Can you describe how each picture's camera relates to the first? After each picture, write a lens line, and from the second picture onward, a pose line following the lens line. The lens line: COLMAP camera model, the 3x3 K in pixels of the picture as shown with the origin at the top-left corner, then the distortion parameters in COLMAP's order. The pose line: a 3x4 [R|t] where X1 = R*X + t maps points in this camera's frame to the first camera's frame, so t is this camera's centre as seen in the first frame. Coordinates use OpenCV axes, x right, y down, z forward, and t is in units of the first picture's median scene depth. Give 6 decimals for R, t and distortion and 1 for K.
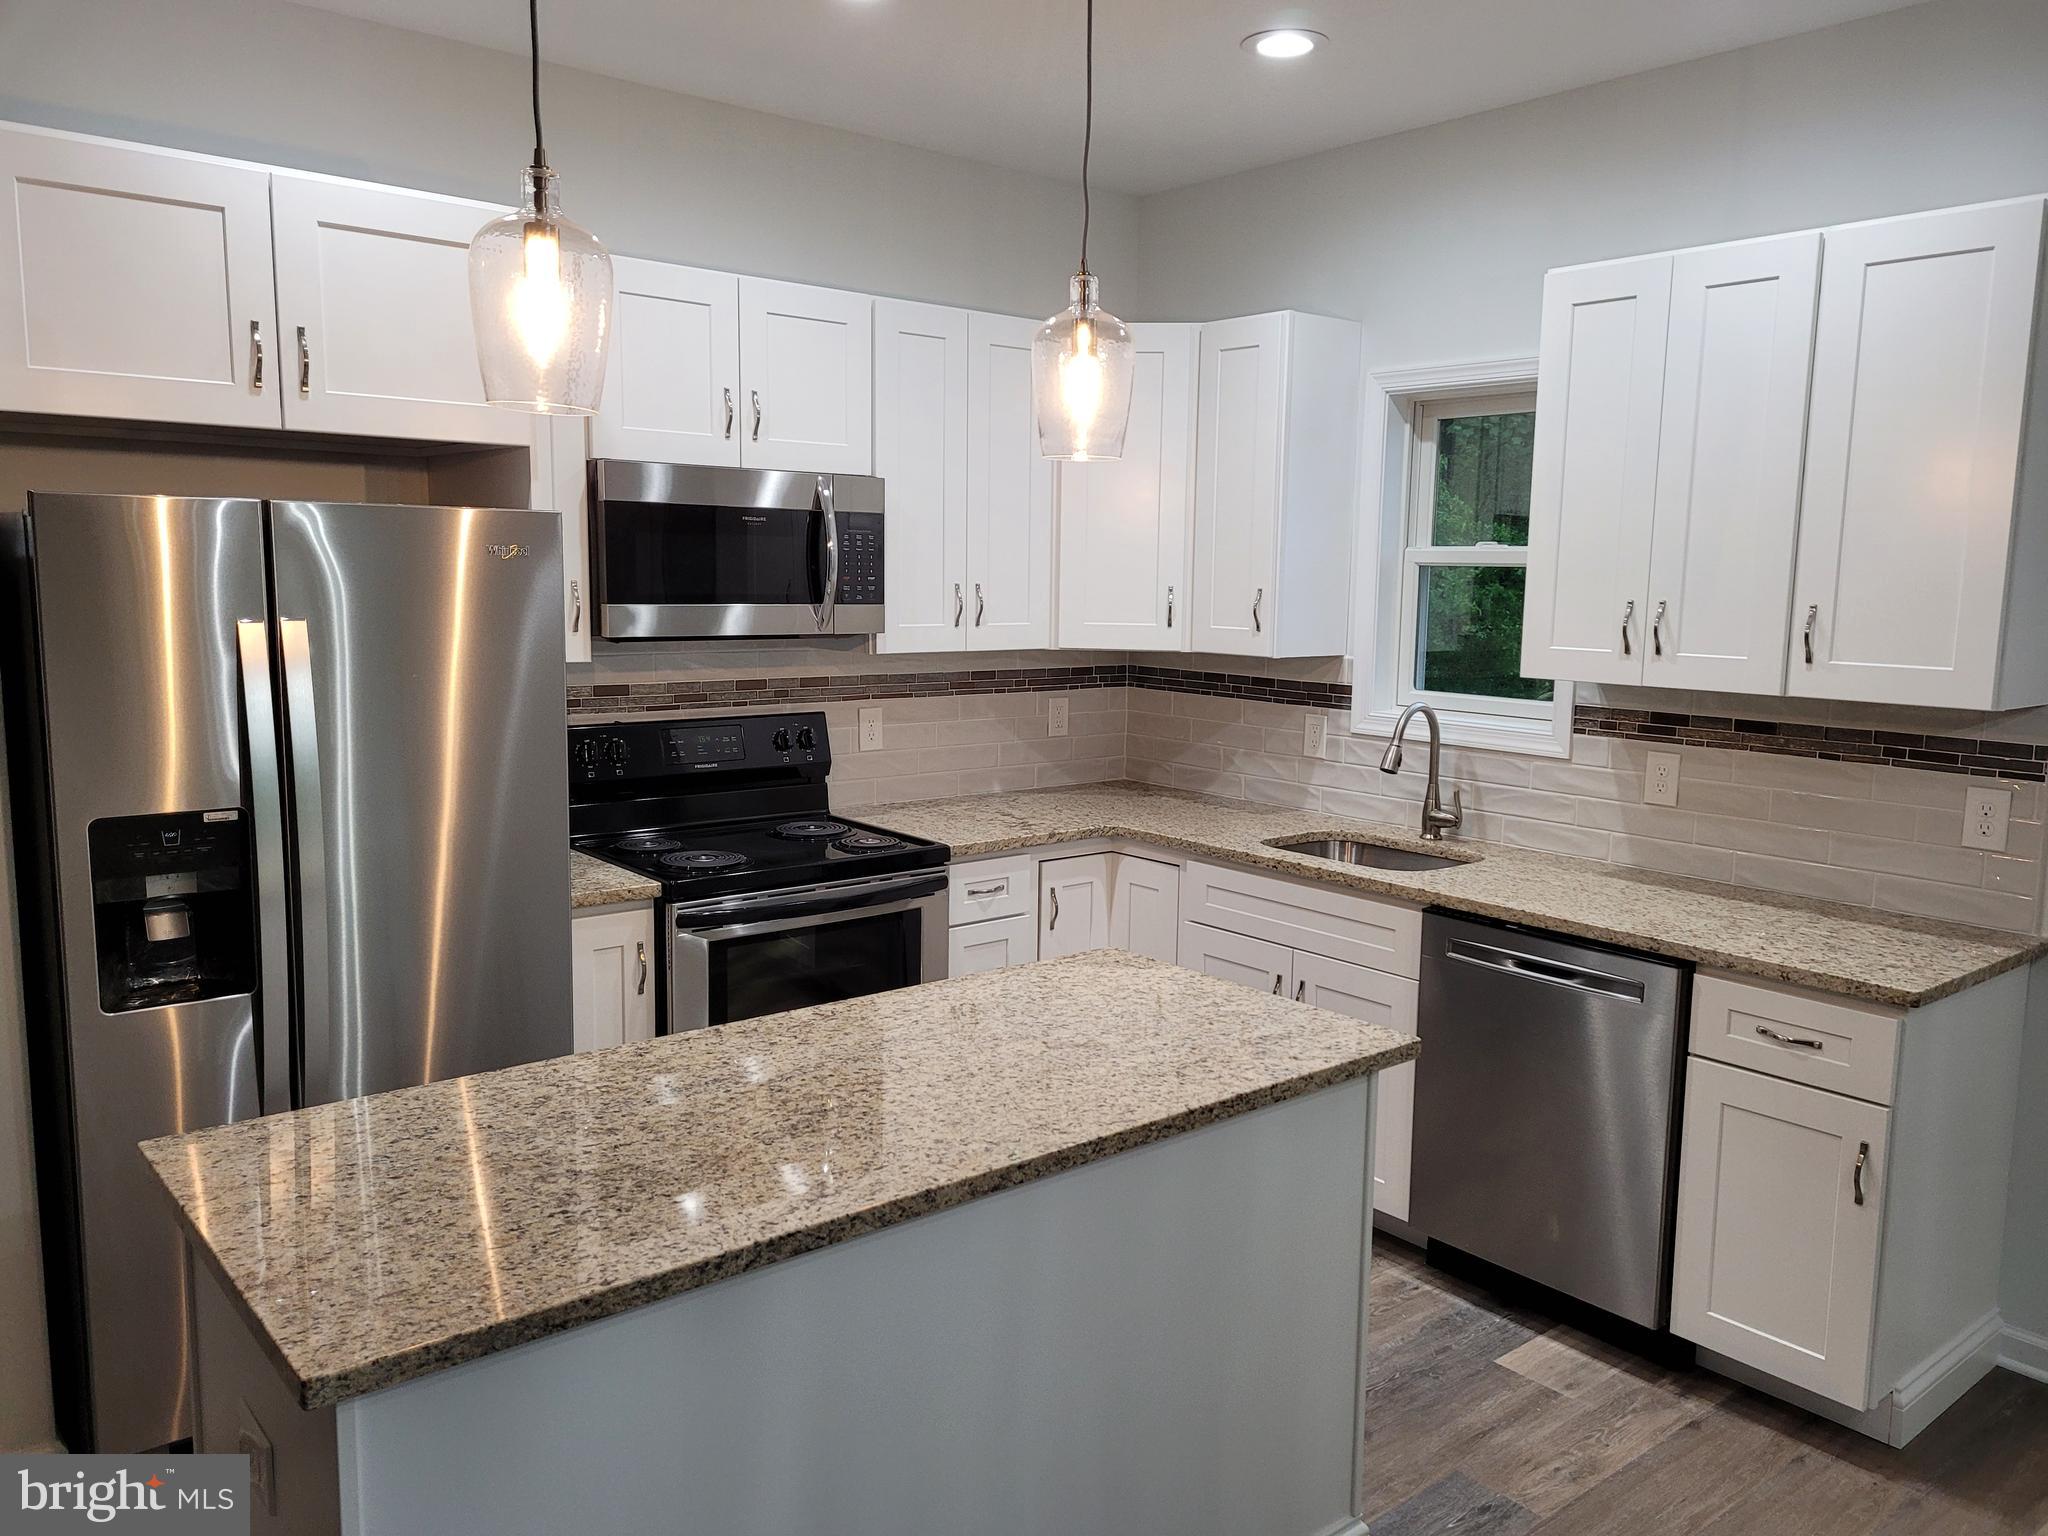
lens RADIAL K [[1546.2, 0, 1039.8], [0, 1546.2, 768.9], [0, 0, 1]] dist [0.028852, 0.006160]
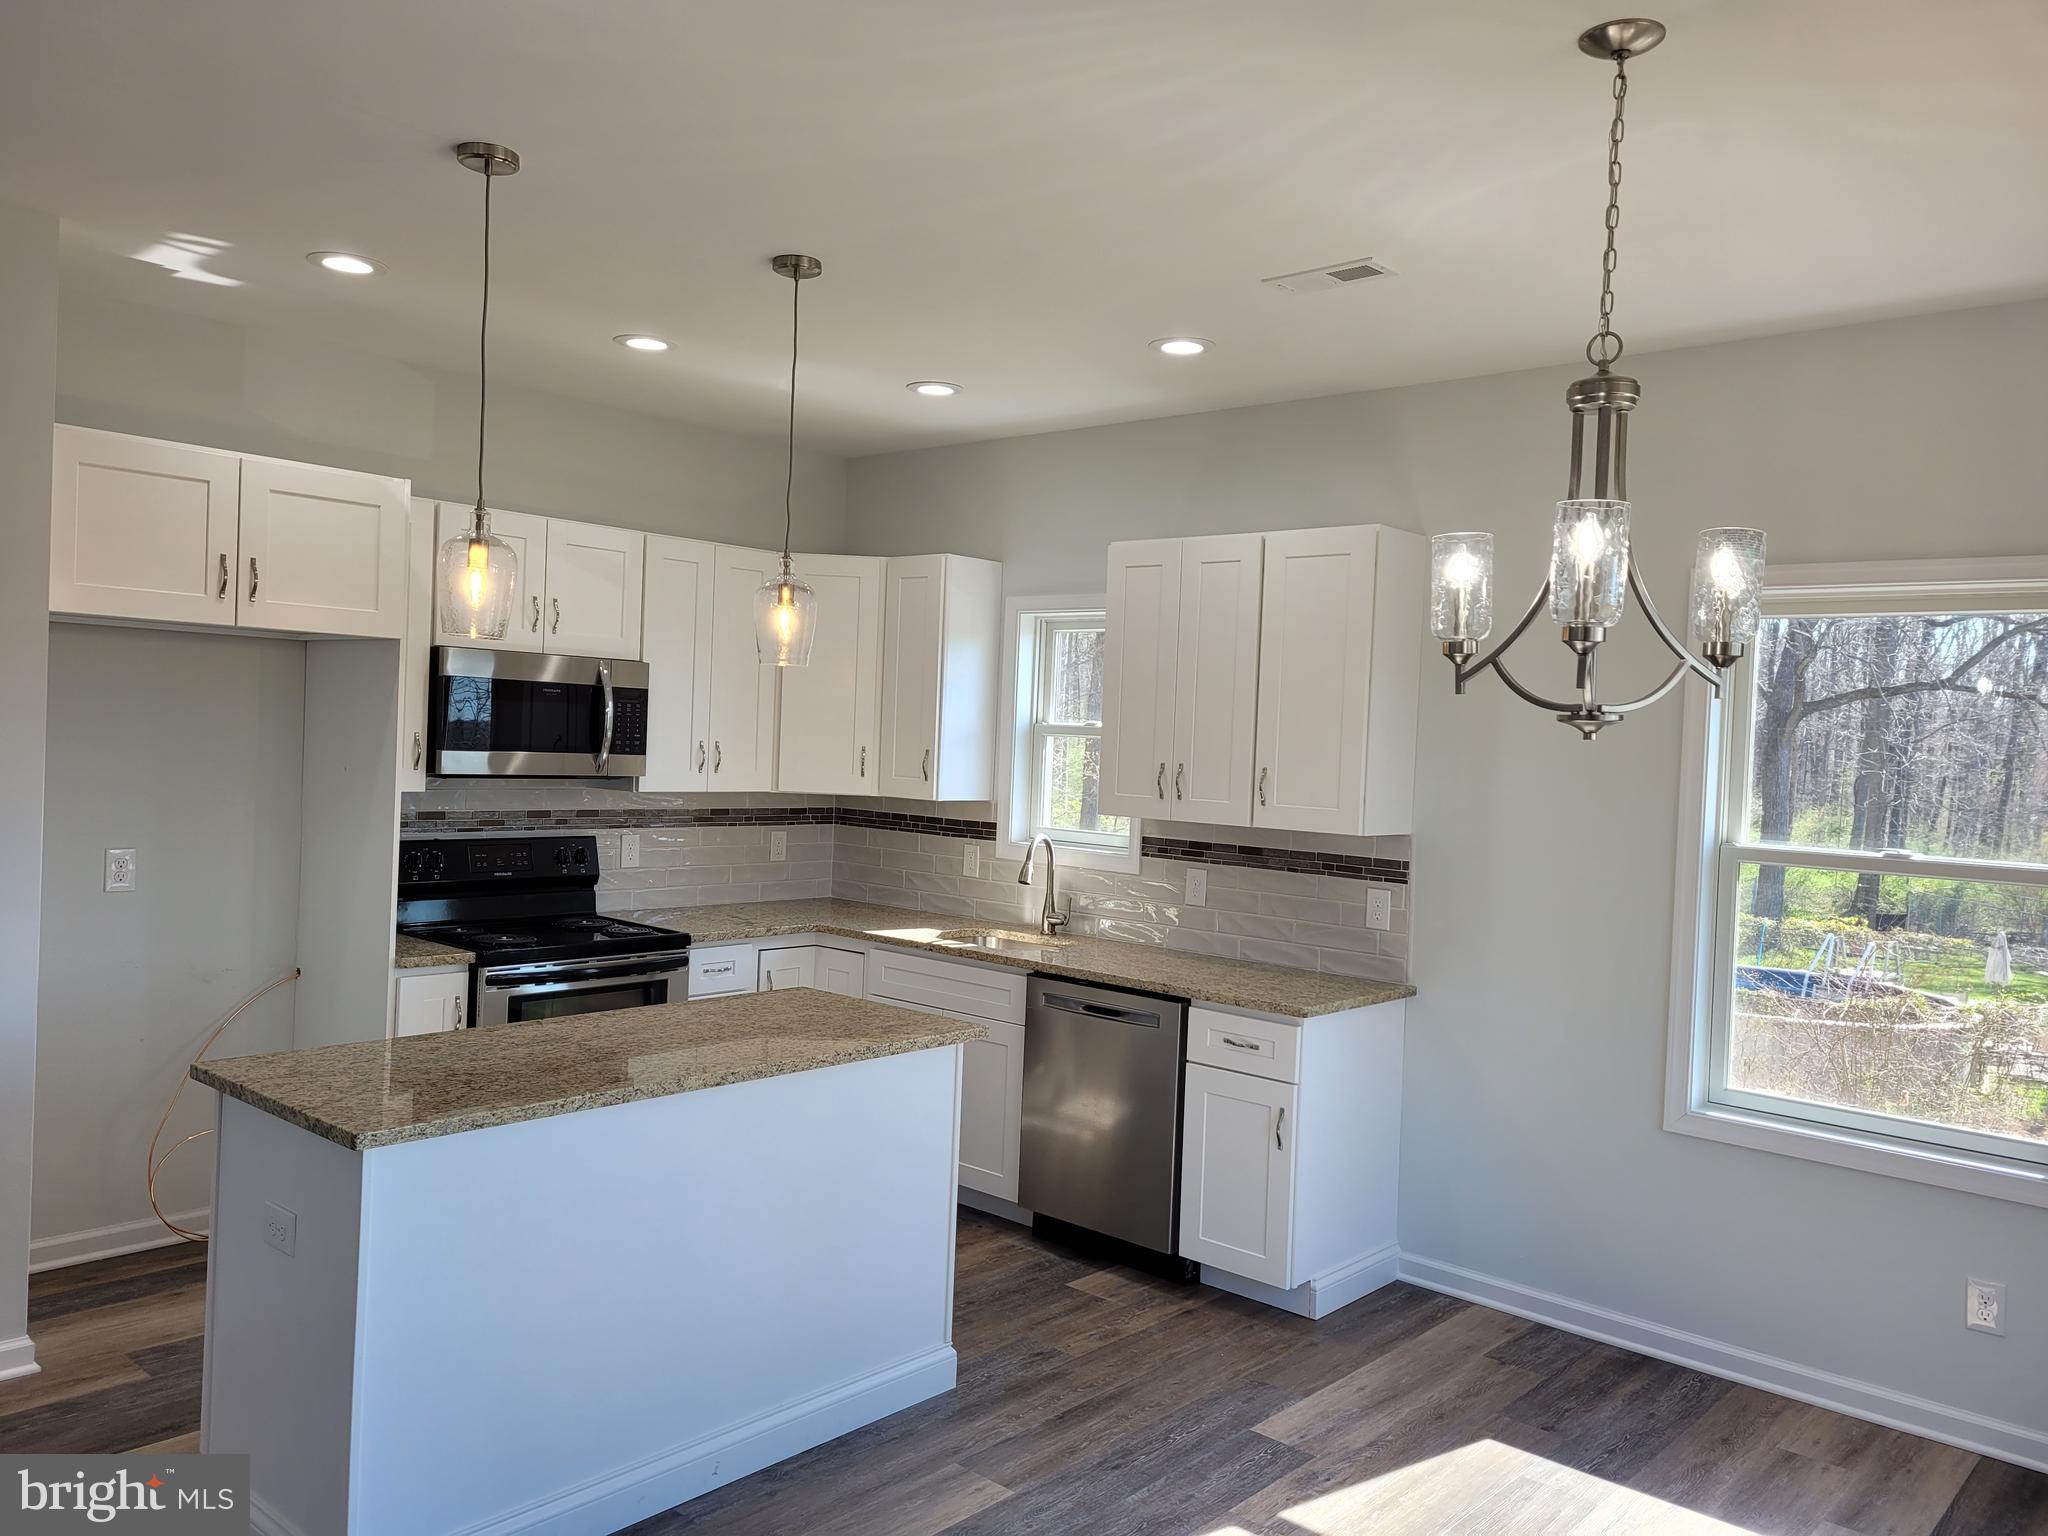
lens RADIAL K [[1546.2, 0, 1012.3], [0, 1546.2, 753.9], [0, 0, 1]] dist [0.028852, 0.006160]
pose [[0.988732, 0.022447, 0.148004, 0.015881], [-0.005303, 0.993325, -0.115228, 0.048525], [-0.149603, 0.113145, 0.982251, -0.388637]]
